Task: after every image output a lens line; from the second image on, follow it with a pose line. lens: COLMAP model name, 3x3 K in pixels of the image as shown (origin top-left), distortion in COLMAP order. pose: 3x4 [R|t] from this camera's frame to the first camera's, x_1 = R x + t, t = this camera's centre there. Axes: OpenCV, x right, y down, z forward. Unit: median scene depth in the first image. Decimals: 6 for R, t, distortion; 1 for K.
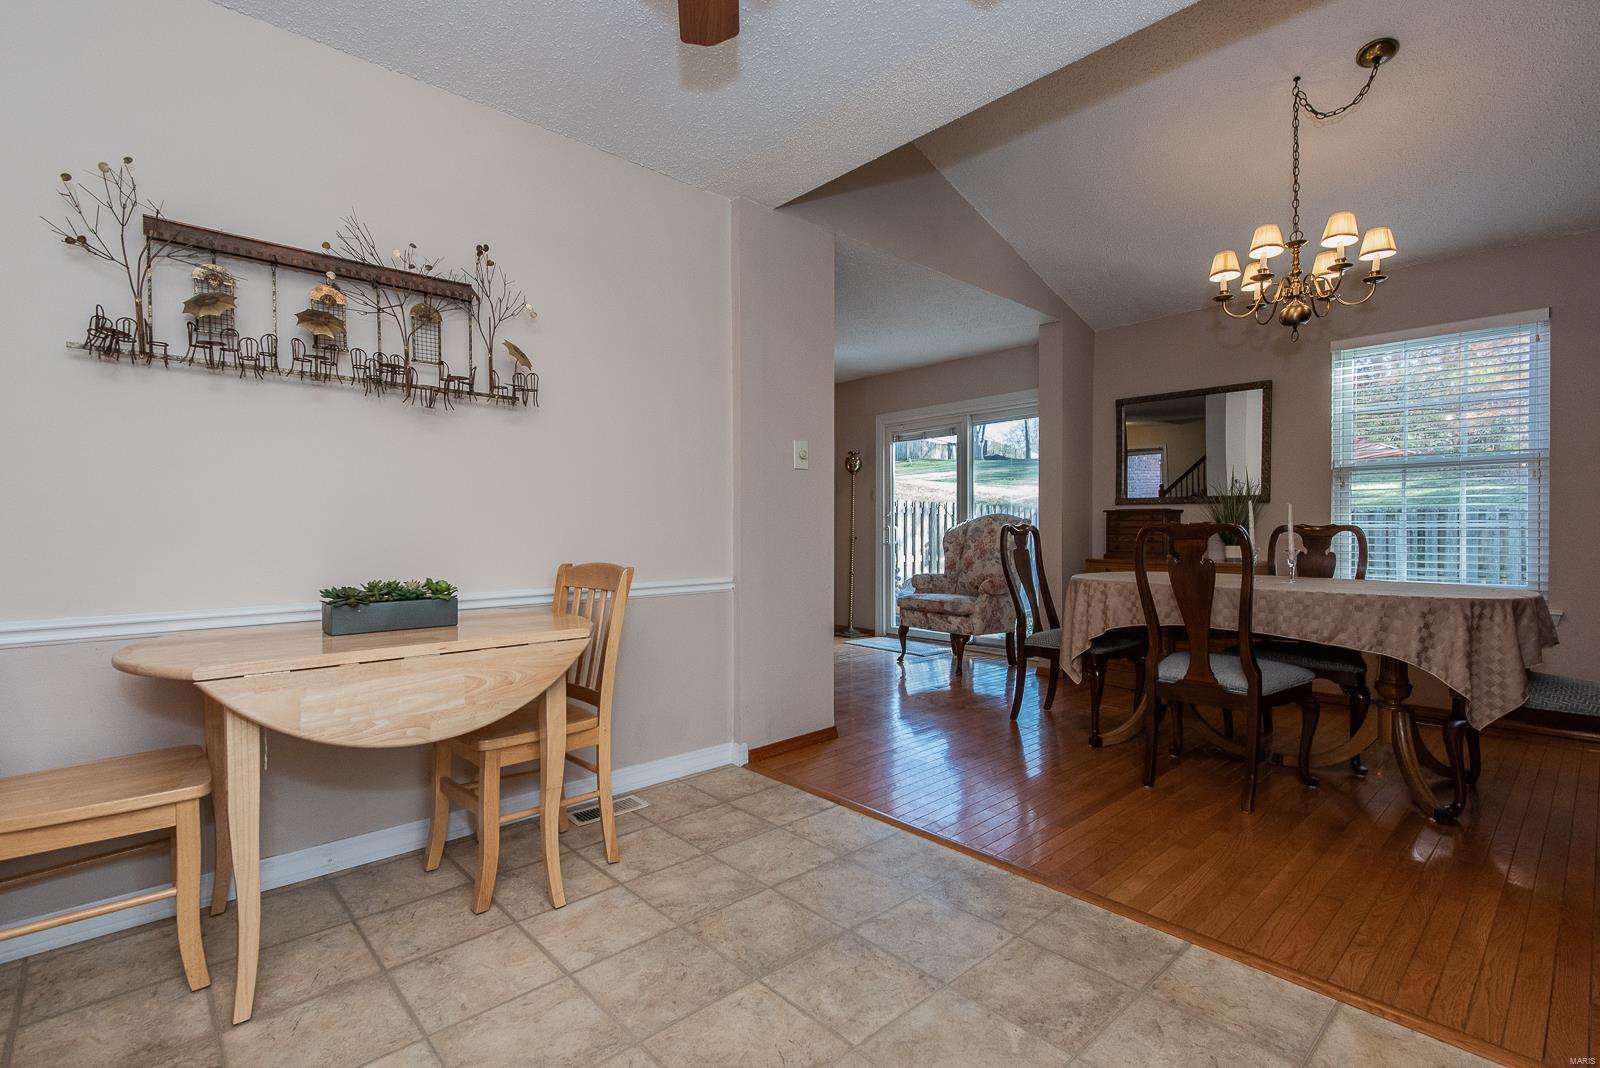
lens RADIAL K [[706.0, 0, 800.0], [0, 706.0, 534.0], [0, 0, 1]] dist [0.000308, 0.000007]
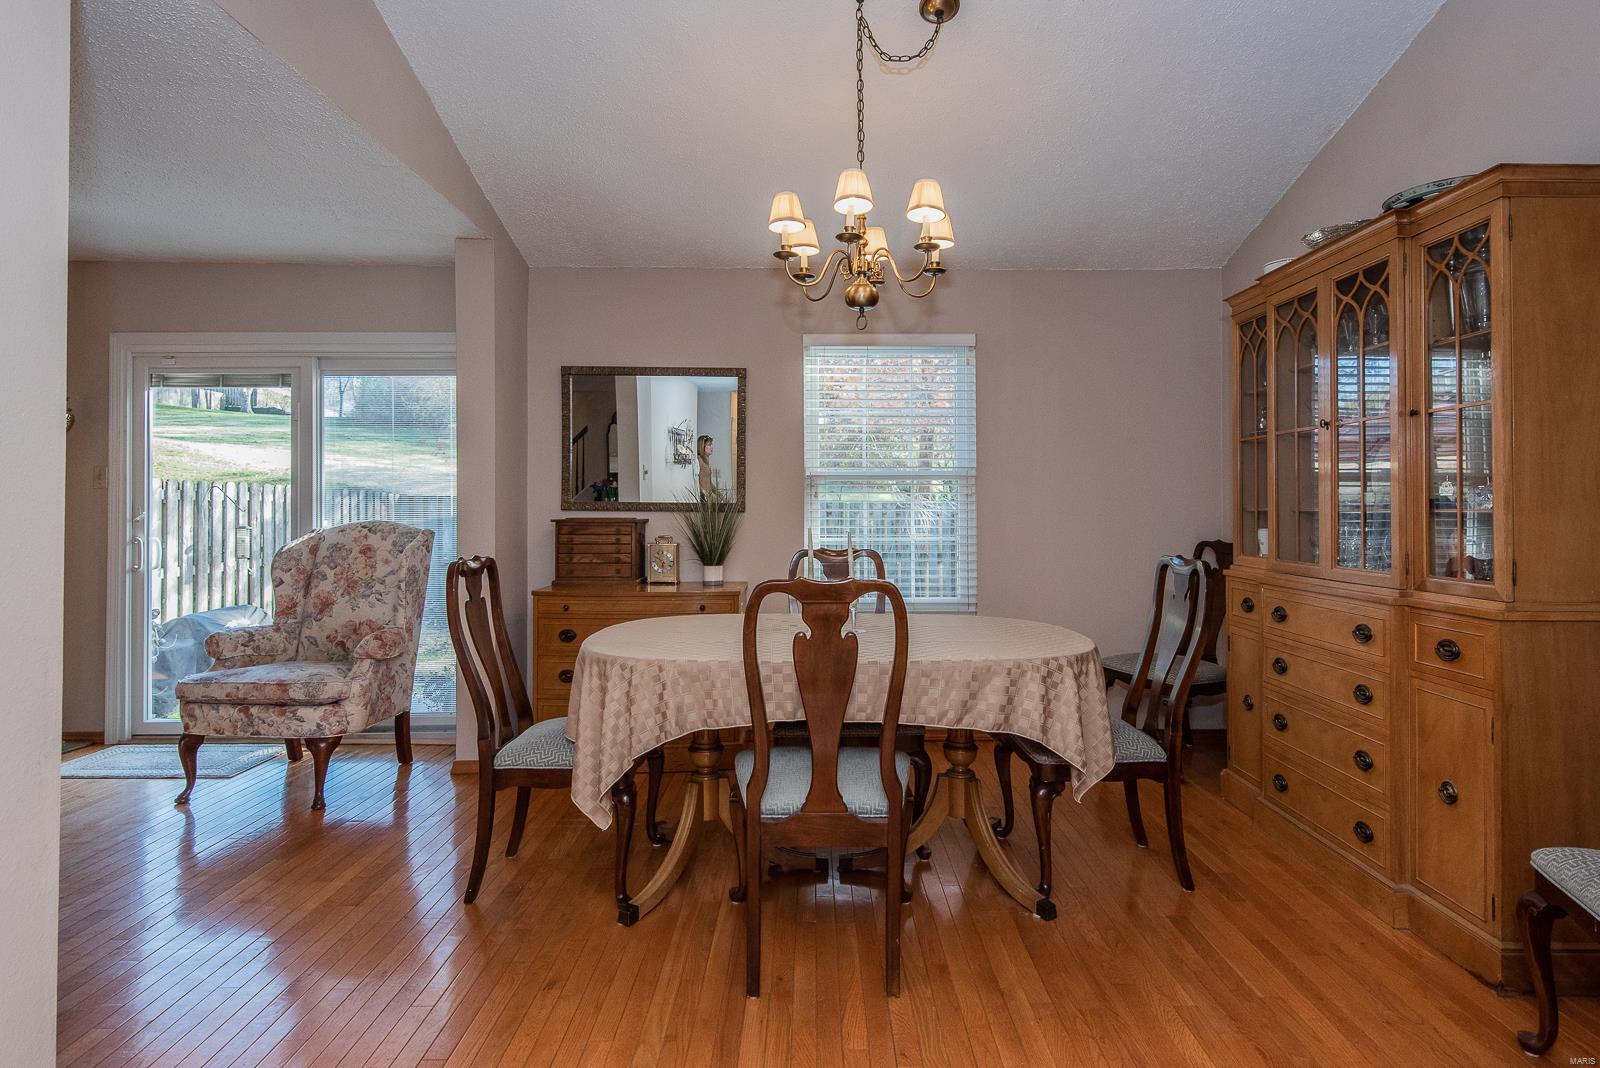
lens RADIAL K [[814.2, 0, 802.1], [0, 814.2, 493.7], [0, 0, 1]] dist [0.018996, -0.000795]
pose [[0.663680, 0.009612, 0.747955, -0.014745], [0.006926, 0.999796, -0.018994, -0.037538], [-0.747985, 0.017787, 0.663477, 0.237113]]
